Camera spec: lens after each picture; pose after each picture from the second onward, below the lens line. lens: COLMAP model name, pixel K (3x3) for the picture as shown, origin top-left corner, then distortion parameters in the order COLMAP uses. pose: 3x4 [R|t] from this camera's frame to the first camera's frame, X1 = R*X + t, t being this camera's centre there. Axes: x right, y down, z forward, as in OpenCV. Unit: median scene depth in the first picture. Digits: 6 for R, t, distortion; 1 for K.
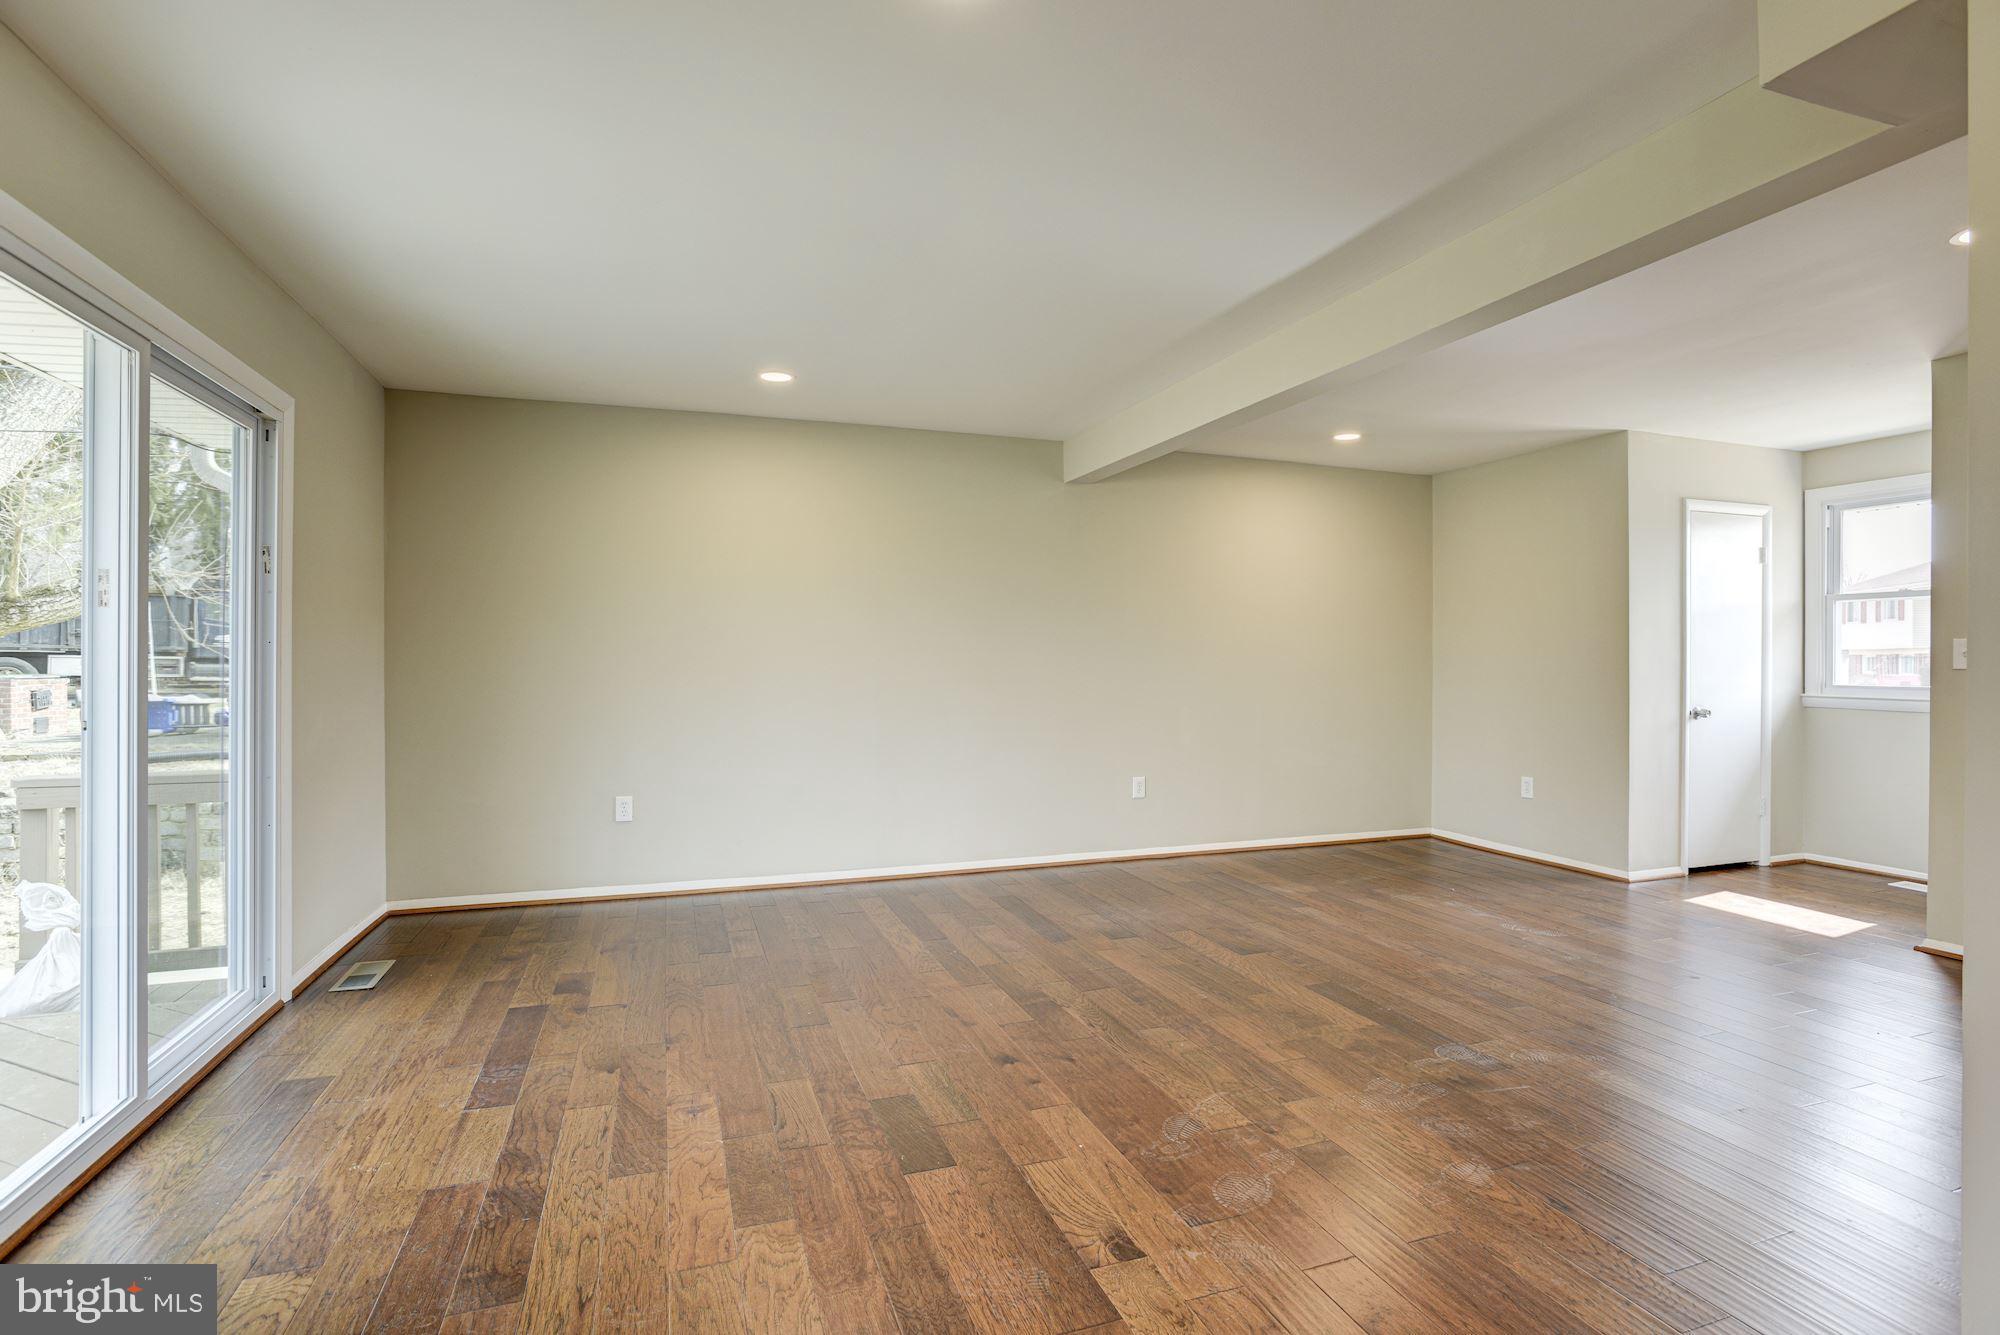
lens RADIAL K [[973.3, 0, 1003.1], [0, 973.3, 664.2], [0, 0, 1]] dist [-0.053451, 0.031626]
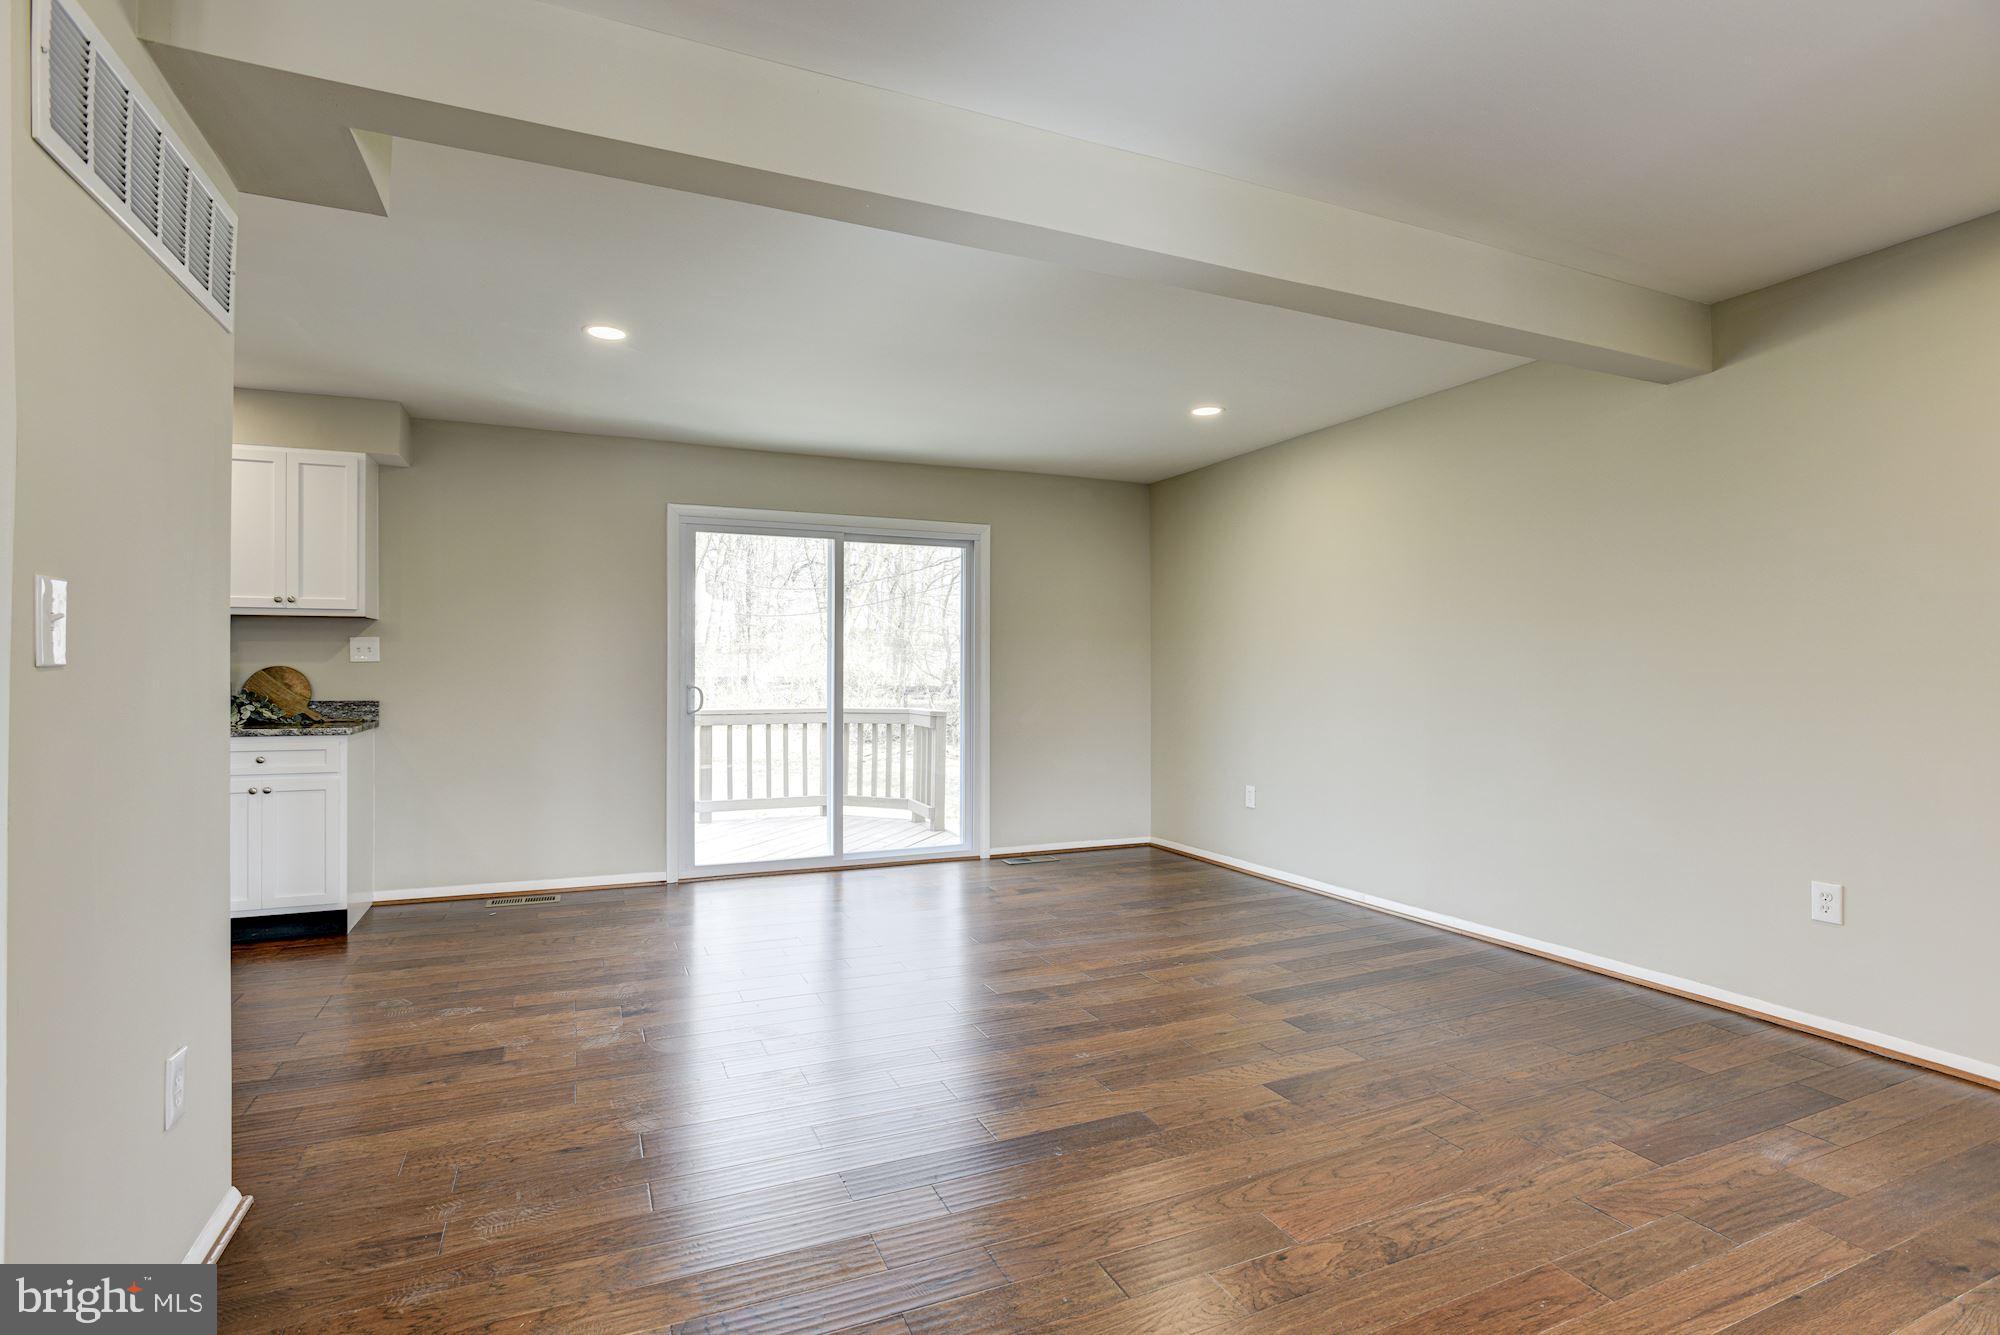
lens RADIAL K [[973.3, 0, 1003.1], [0, 973.3, 664.2], [0, 0, 1]] dist [-0.053451, 0.031626]
pose [[0.070952, -0.011081, -0.997418, 0.874812], [-0.002005, 0.999935, -0.011252, 0.004093], [0.997478, 0.002798, 0.070925, 0.713215]]
